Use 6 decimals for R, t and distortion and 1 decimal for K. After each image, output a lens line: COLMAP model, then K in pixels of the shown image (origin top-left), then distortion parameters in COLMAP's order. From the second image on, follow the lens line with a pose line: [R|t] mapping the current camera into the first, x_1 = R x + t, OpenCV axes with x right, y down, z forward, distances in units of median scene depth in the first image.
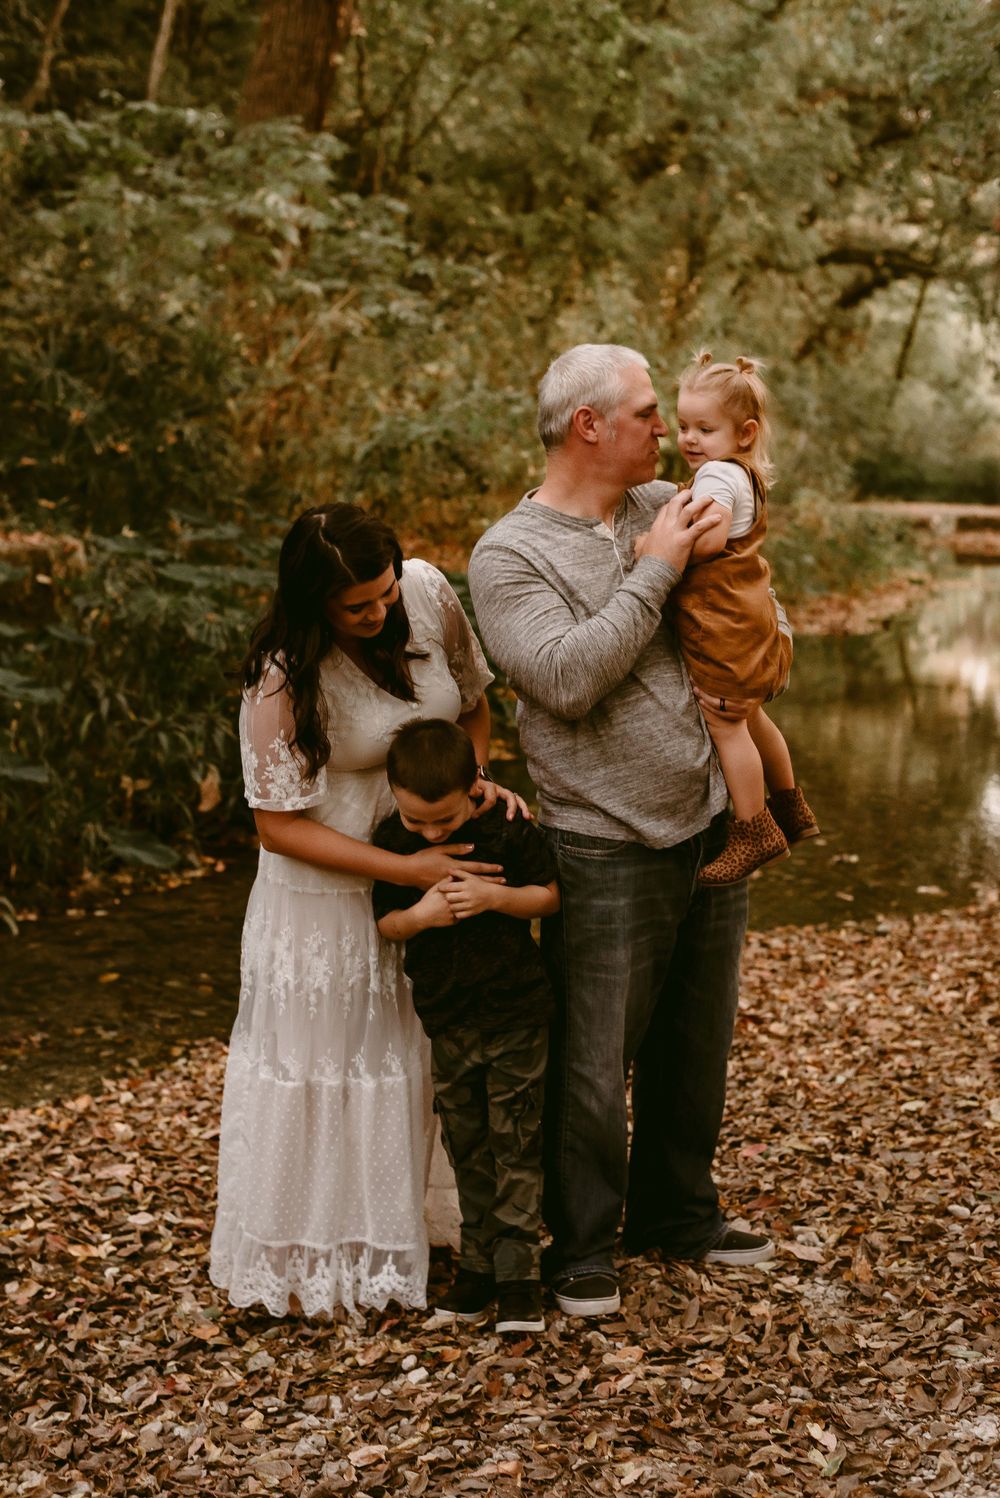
lens RADIAL K [[2234.4, 0, 487.9], [0, 2234.4, 708.2], [0, 0, 1]] dist [-0.000858, 0.035815]
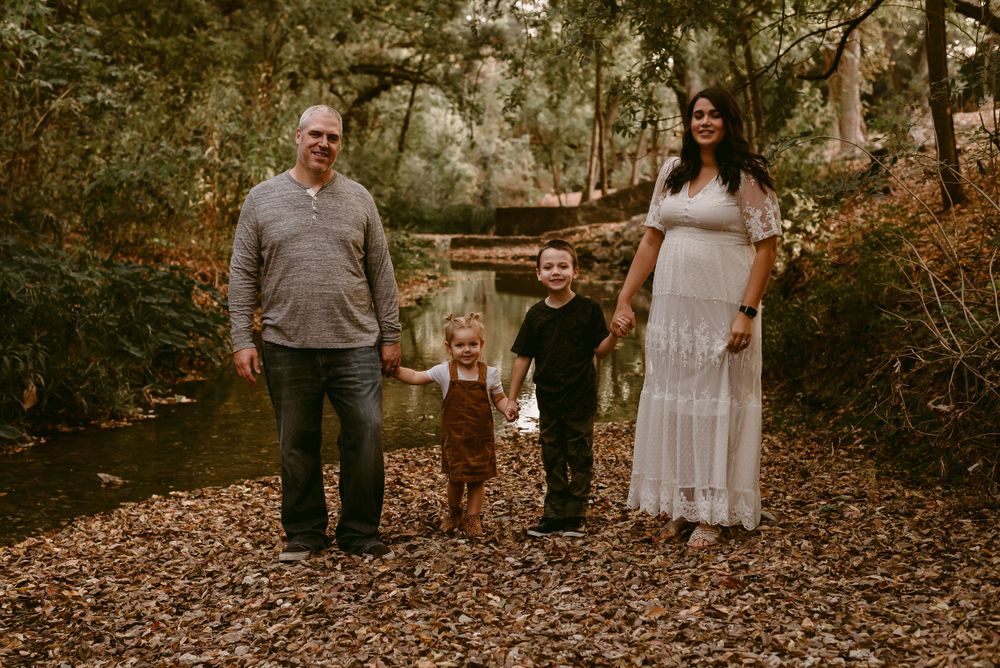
lens RADIAL K [[1713.7, 0, 500.0], [0, 1713.7, 334.0], [0, 0, 1]] dist [0.002678, 0.013906]
pose [[0.967250, -0.041795, 0.250360, -0.169046], [0.054339, 0.997579, -0.043402, 0.103558], [-0.247940, 0.055585, 0.967180, -0.412897]]
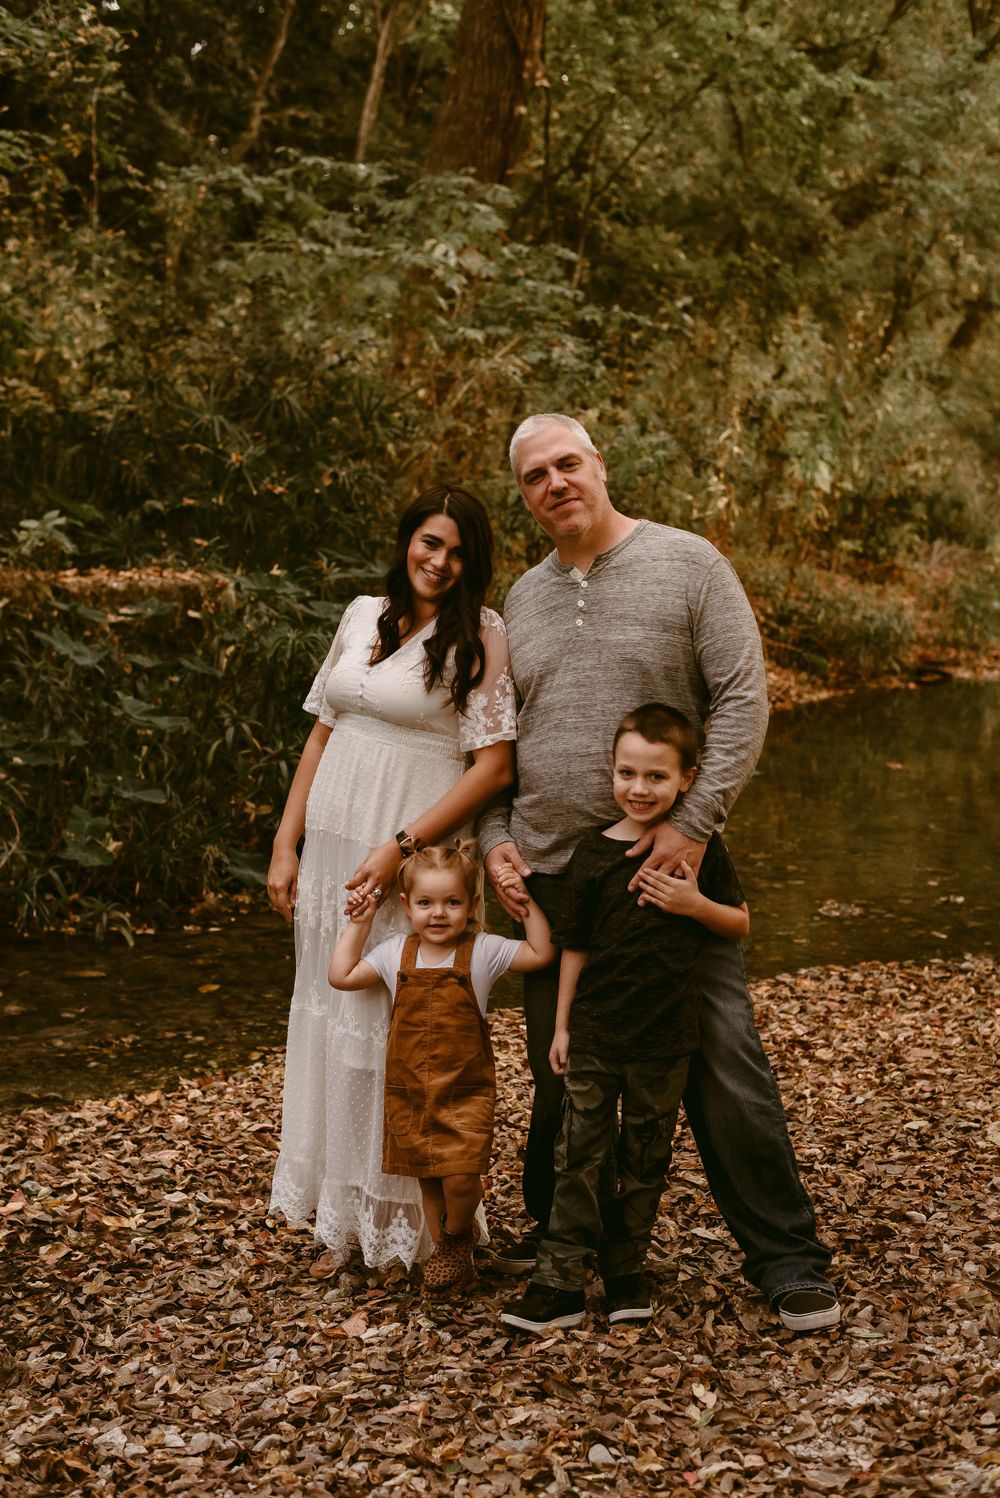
lens RADIAL K [[2314.8, 0, 501.1], [0, 2314.8, 681.9], [0, 0, 1]] dist [0.010268, -0.017331]
pose [[0.993321, 0.015892, -0.114280, 0.122867], [-0.019528, 0.999336, -0.030768, 0.008301], [0.113715, 0.032794, 0.992972, -0.109040]]
